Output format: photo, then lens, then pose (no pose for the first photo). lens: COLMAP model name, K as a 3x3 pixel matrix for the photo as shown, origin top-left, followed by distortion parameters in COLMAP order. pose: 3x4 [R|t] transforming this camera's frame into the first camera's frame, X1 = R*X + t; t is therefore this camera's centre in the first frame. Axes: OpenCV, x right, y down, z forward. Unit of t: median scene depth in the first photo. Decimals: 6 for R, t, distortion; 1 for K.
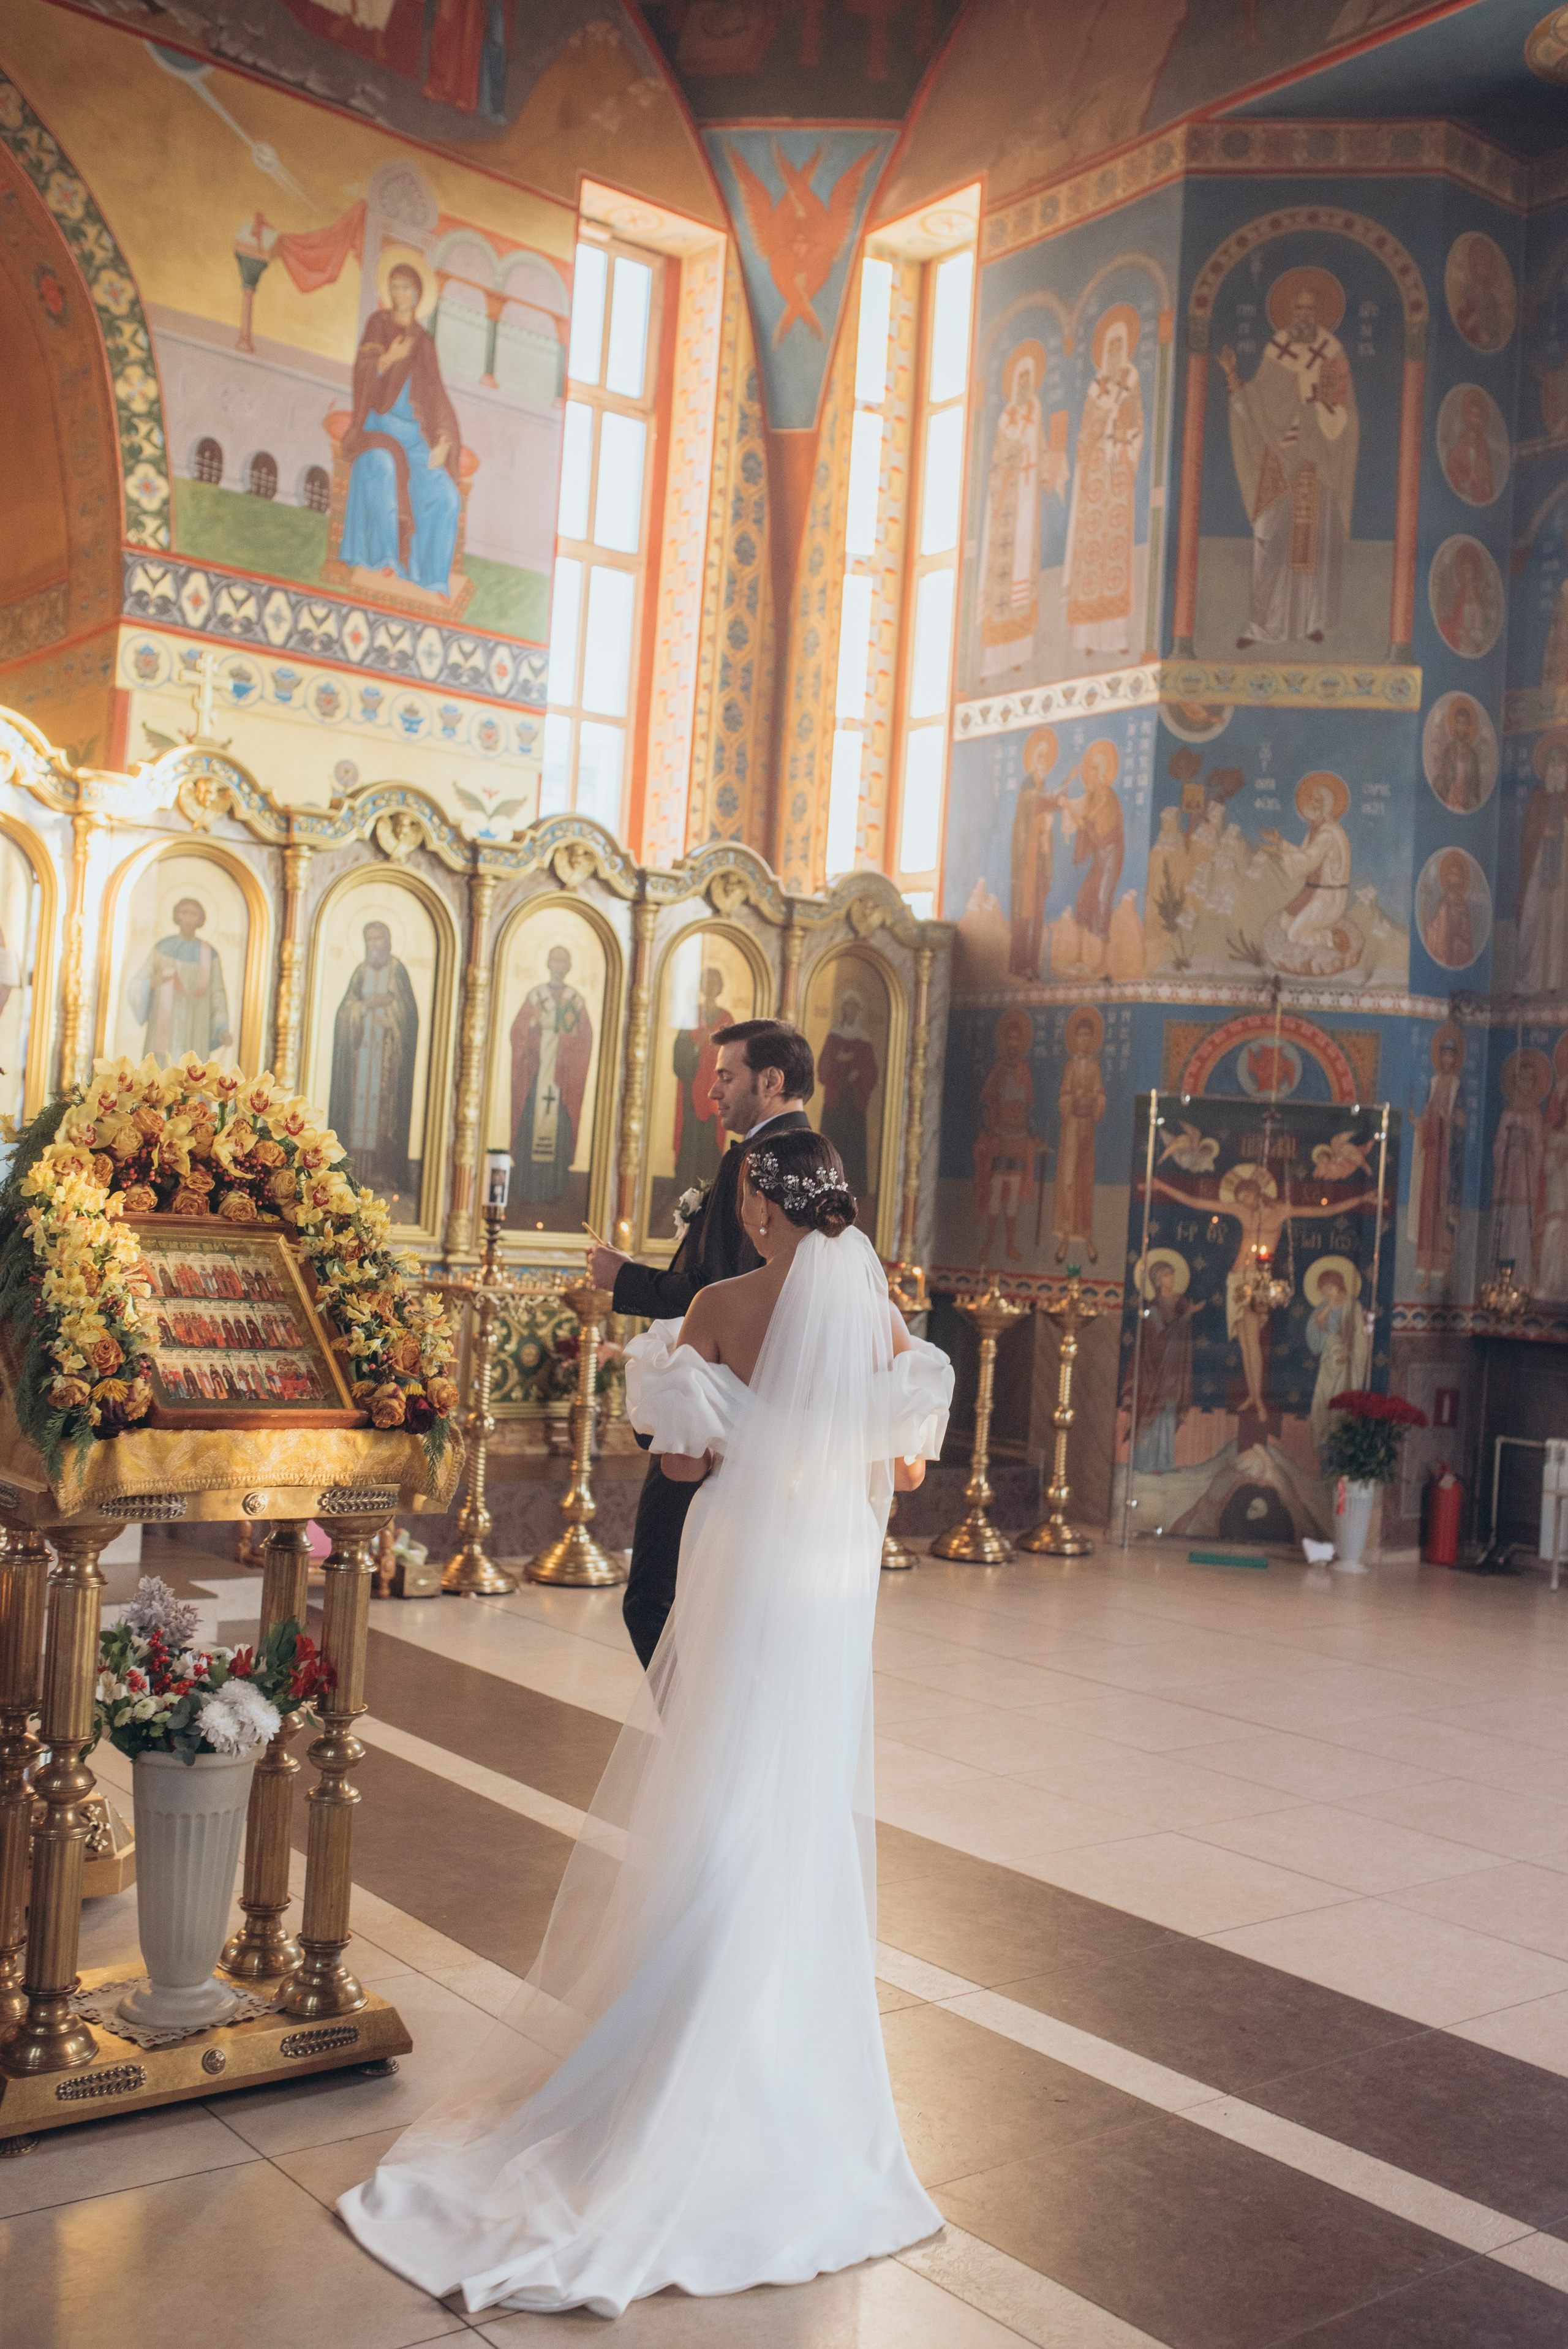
lens RADIAL K [[2308.6, 0, 784.0], [0, 2308.6, 1174.5], [0, 0, 1]] dist [-0.071116, 0.108475]
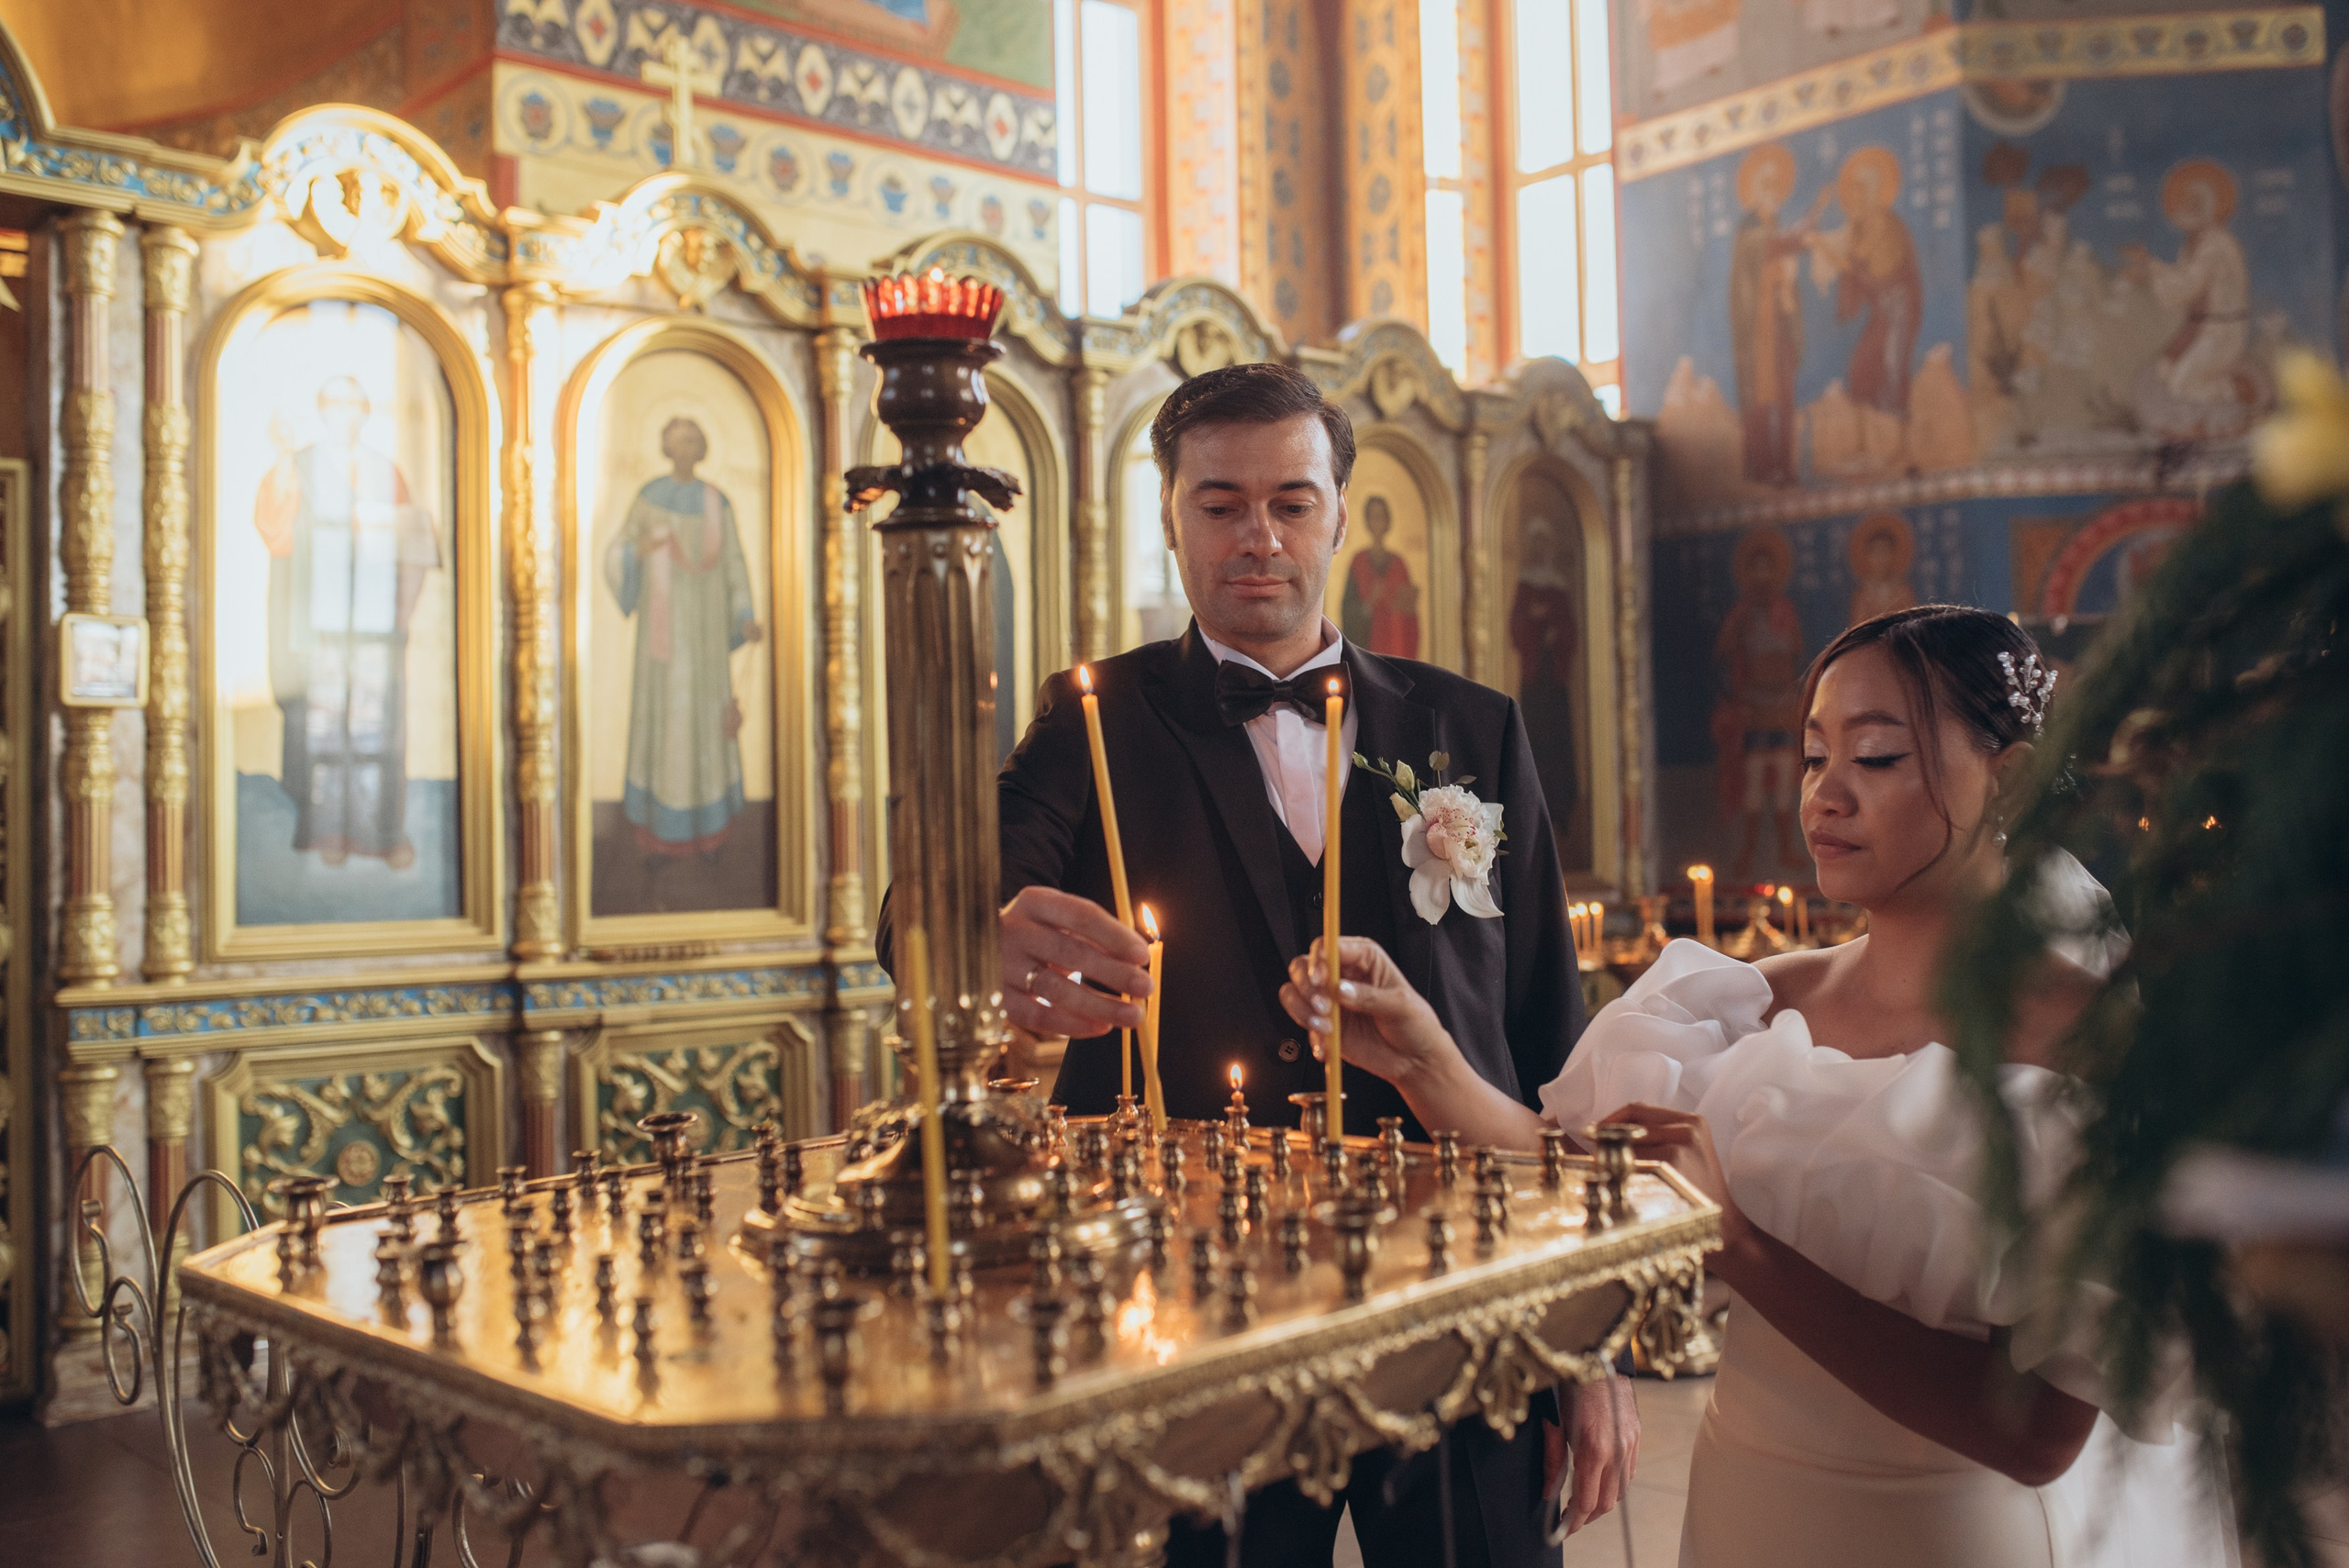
lens RADIAL K [[2308.6, 0, 1174.5], [0, 2308.6, 784.0], [0, 0, 1]] dist [-0.071116, 0.108475]
pose [[0.994550, -0.083422, 0.062535, -0.145231], [0.083975, 0.996448, -0.006254, -0.001782], [-0.061791, 0.011472, 0.998023, 0.297910]]
